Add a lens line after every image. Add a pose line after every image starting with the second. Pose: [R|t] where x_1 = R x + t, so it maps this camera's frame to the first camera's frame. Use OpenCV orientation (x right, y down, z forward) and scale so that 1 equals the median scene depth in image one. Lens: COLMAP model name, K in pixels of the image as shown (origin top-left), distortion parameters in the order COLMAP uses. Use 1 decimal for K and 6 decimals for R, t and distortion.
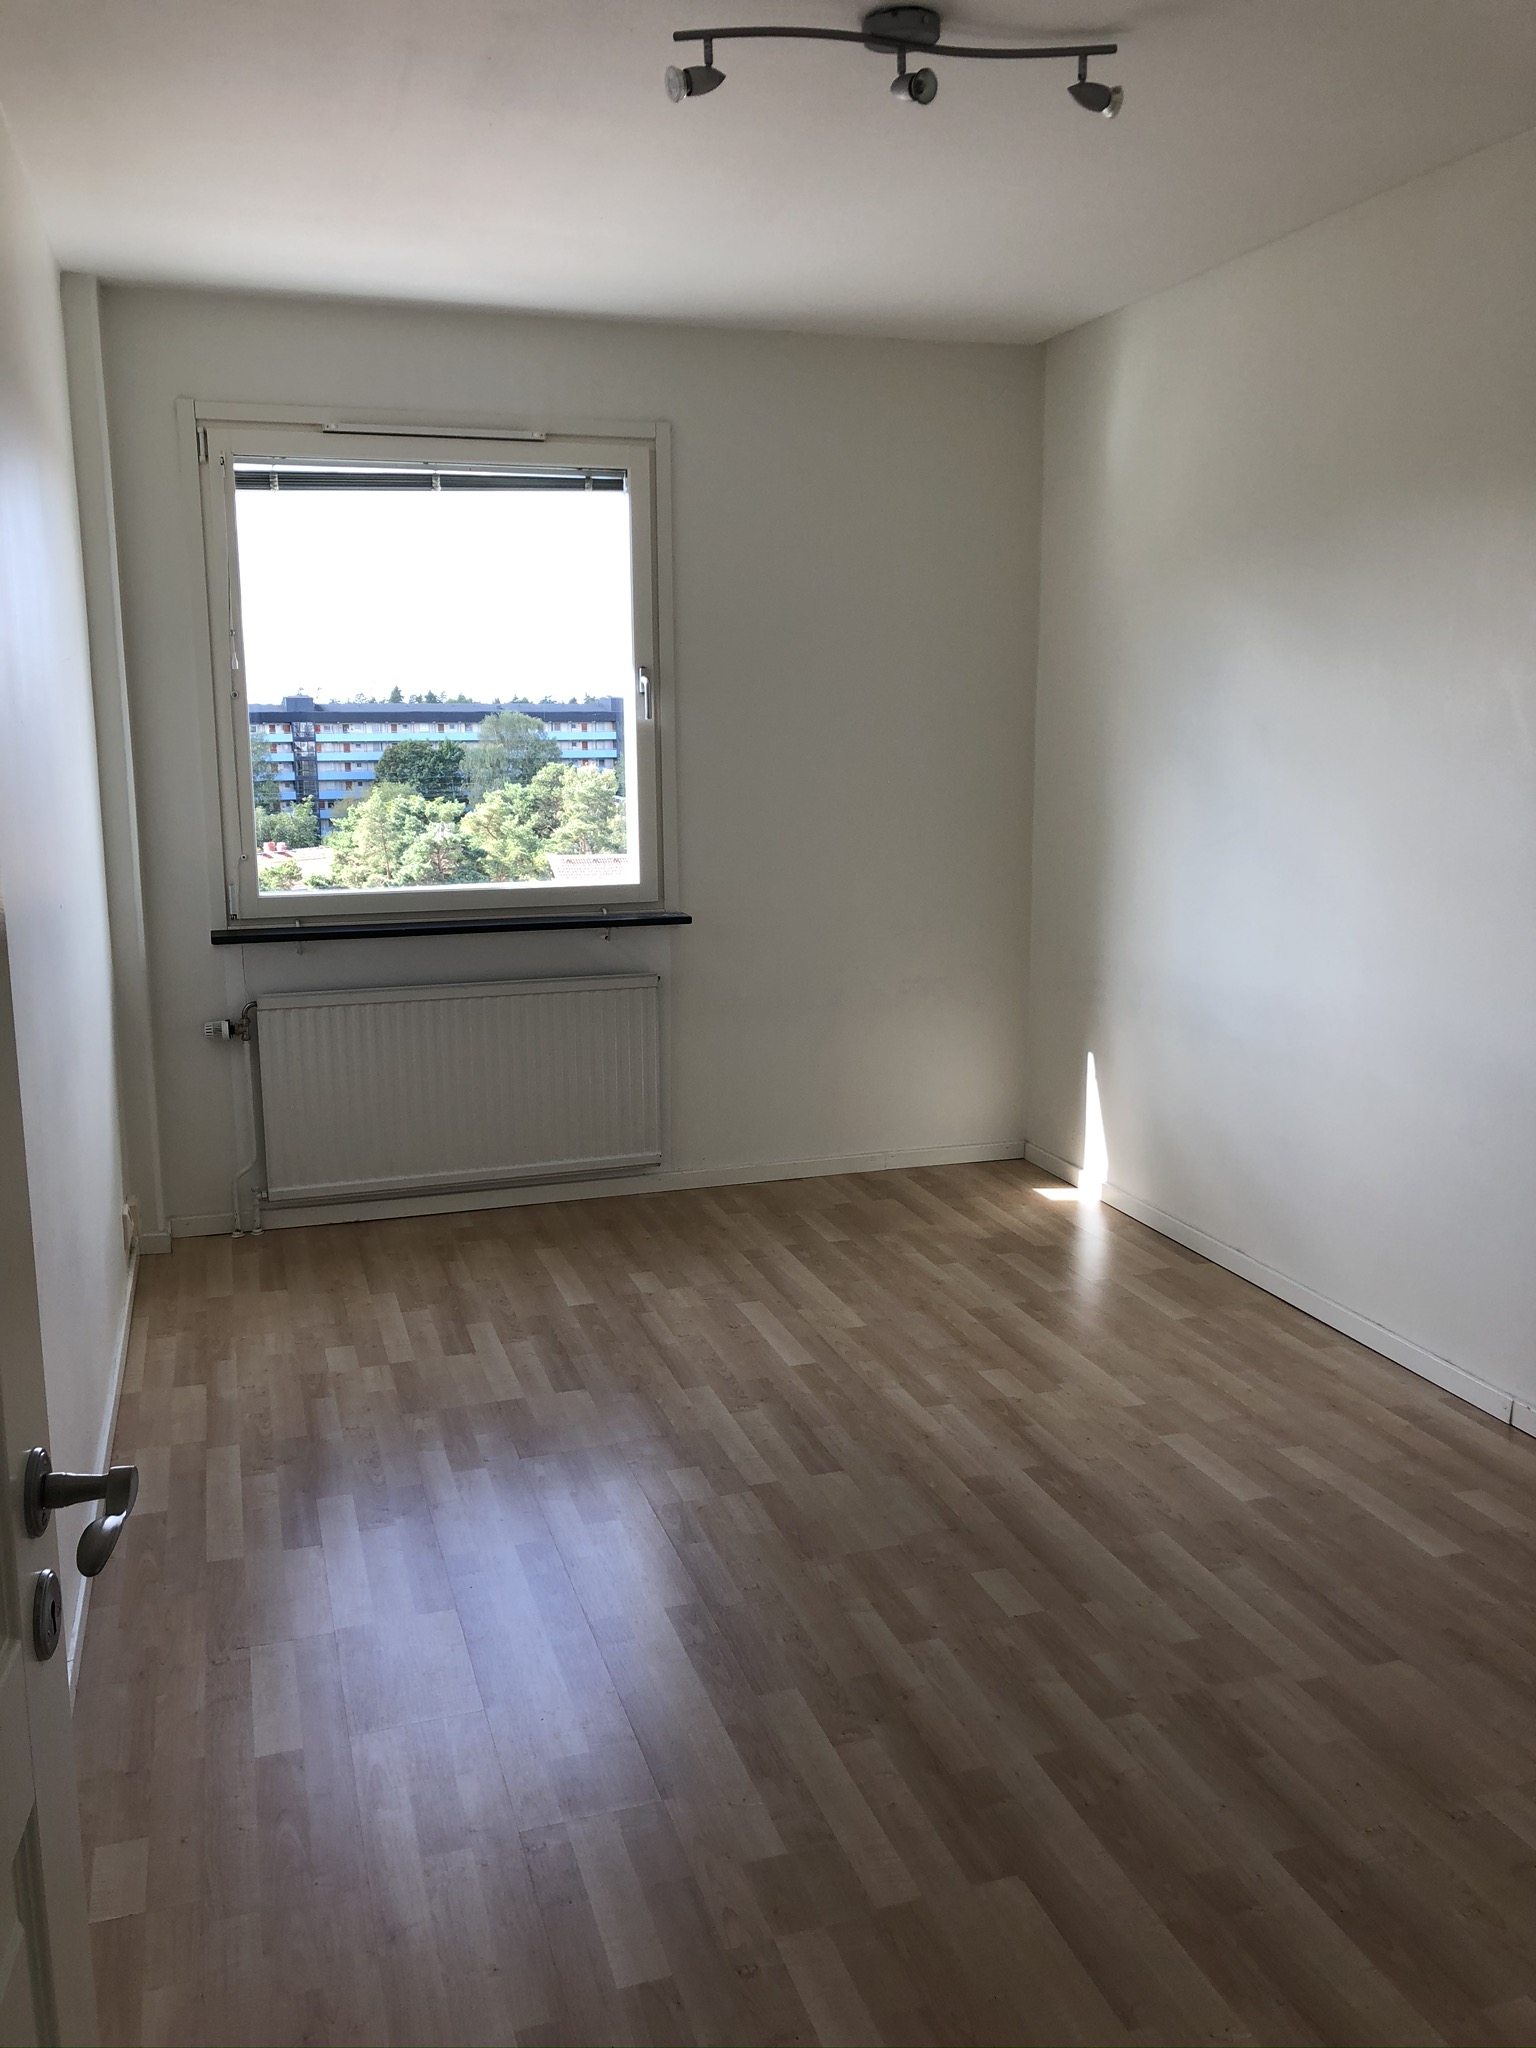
lens RADIAL K [[1625.7, 0, 768.0], [0, 1625.7, 1024.0], [0, 0, 1]] dist [-0.004563, -0.004379]
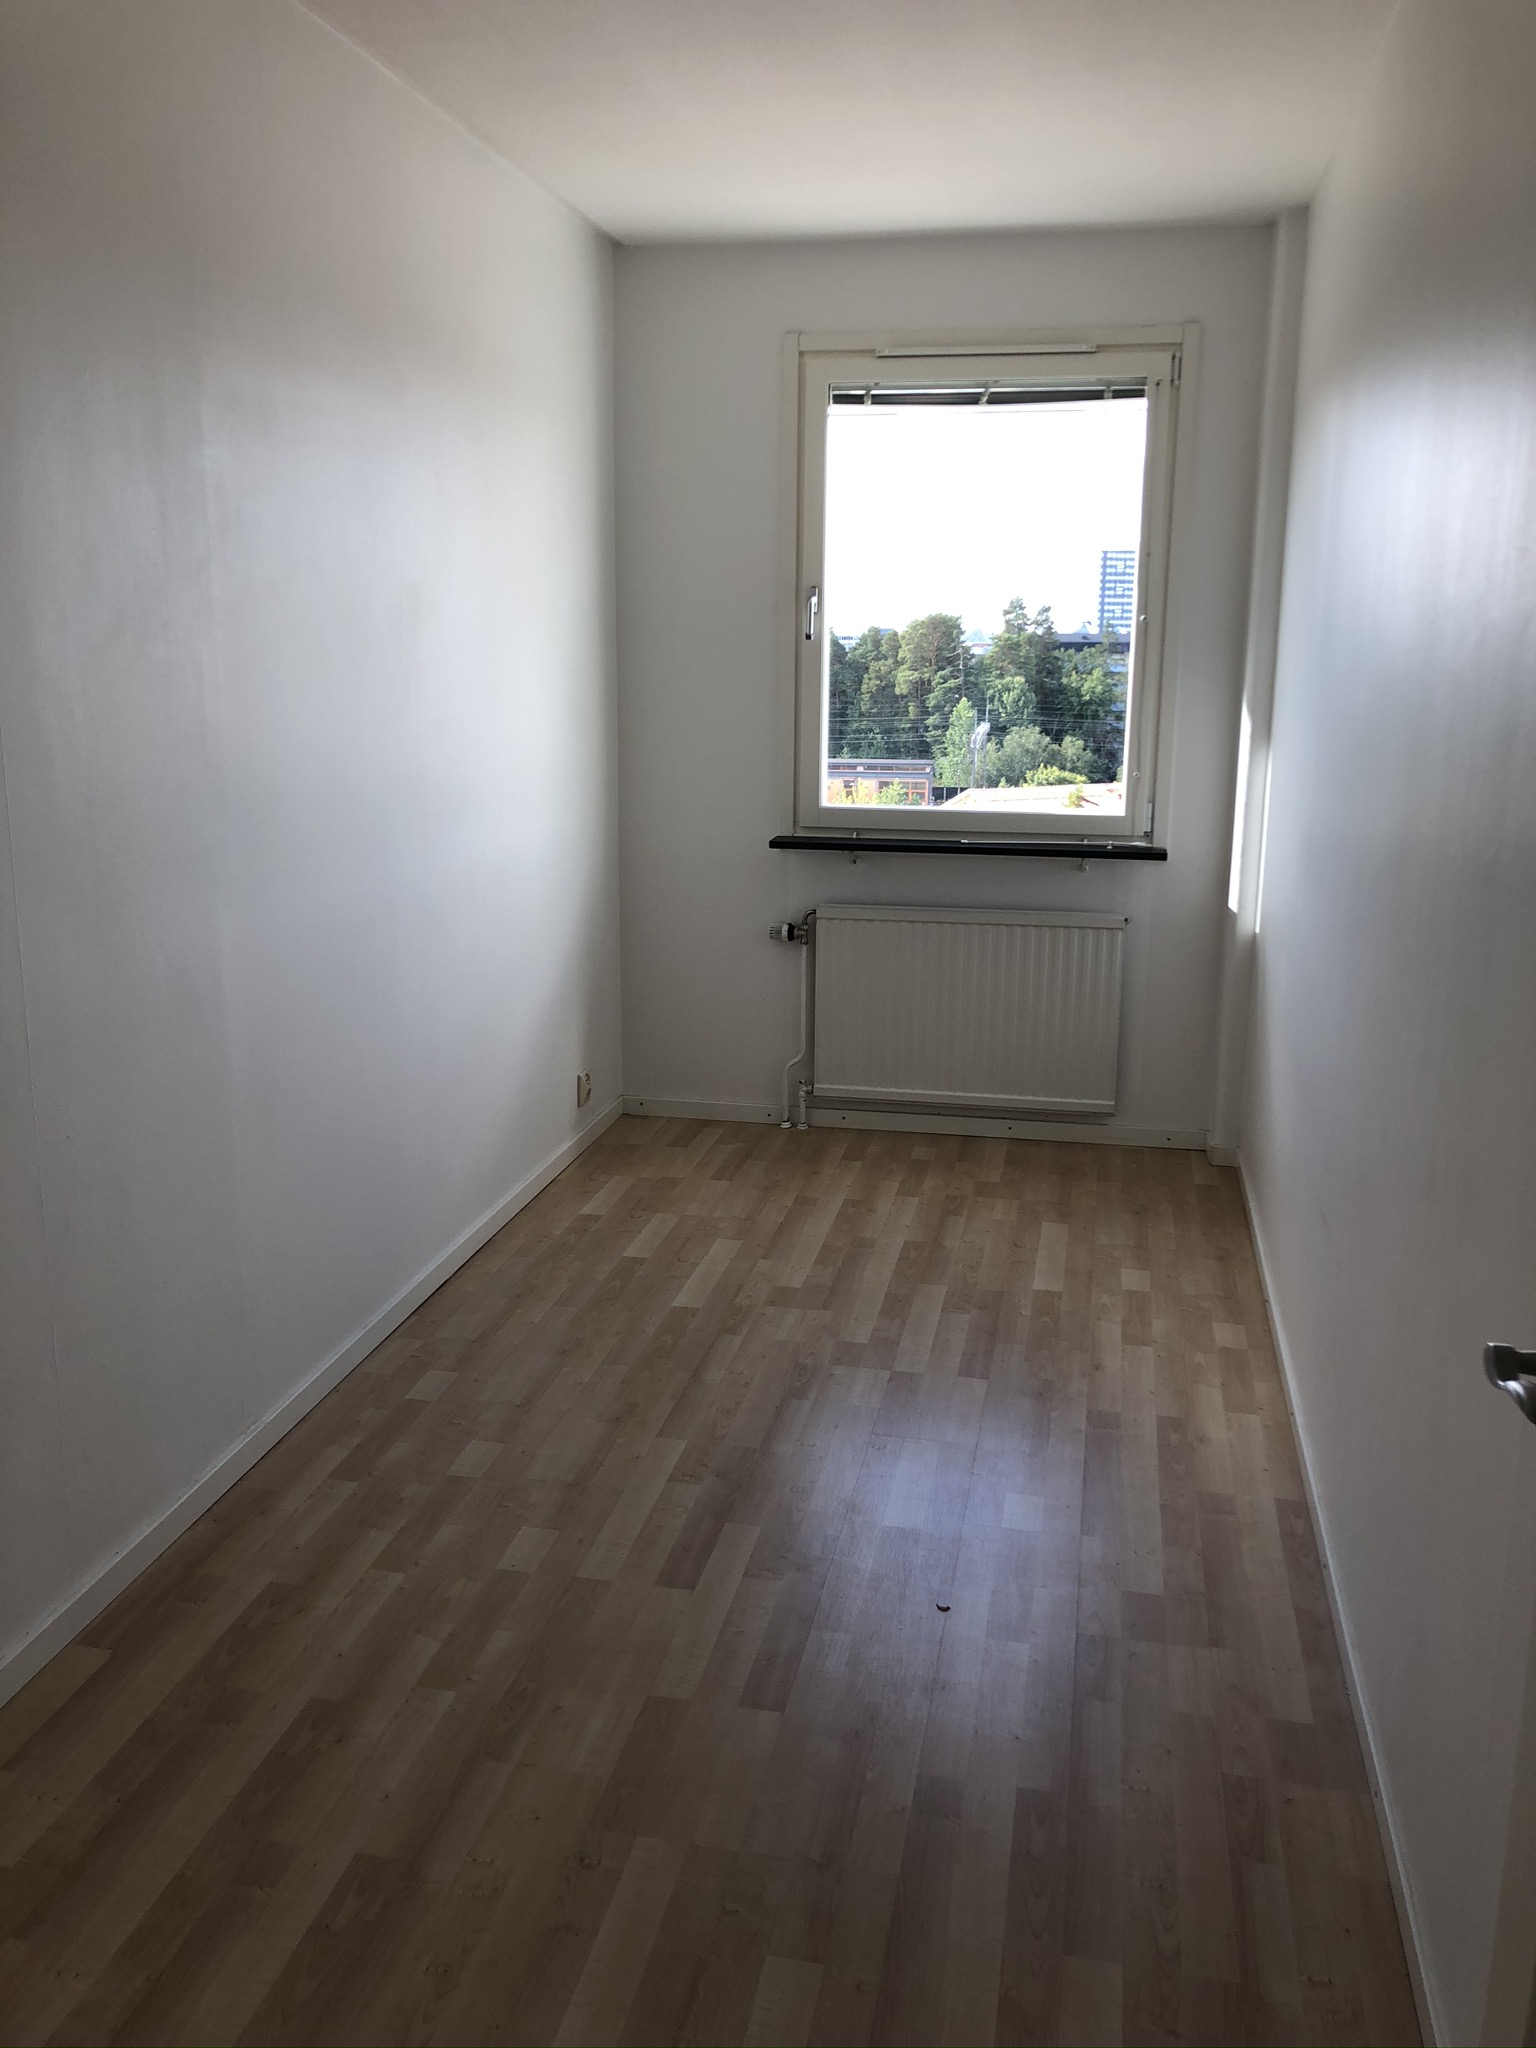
lens RADIAL K [[1661.2, 0, 768.0], [0, 1661.2, 1024.0], [0, 0, 1]] dist [-0.125513, -0.004608]
pose [[0.869323, 0.119854, -0.479492, 0.205731], [-0.098074, 0.992691, 0.070325, -0.013139], [0.484416, -0.014109, 0.874724, 0.066651]]
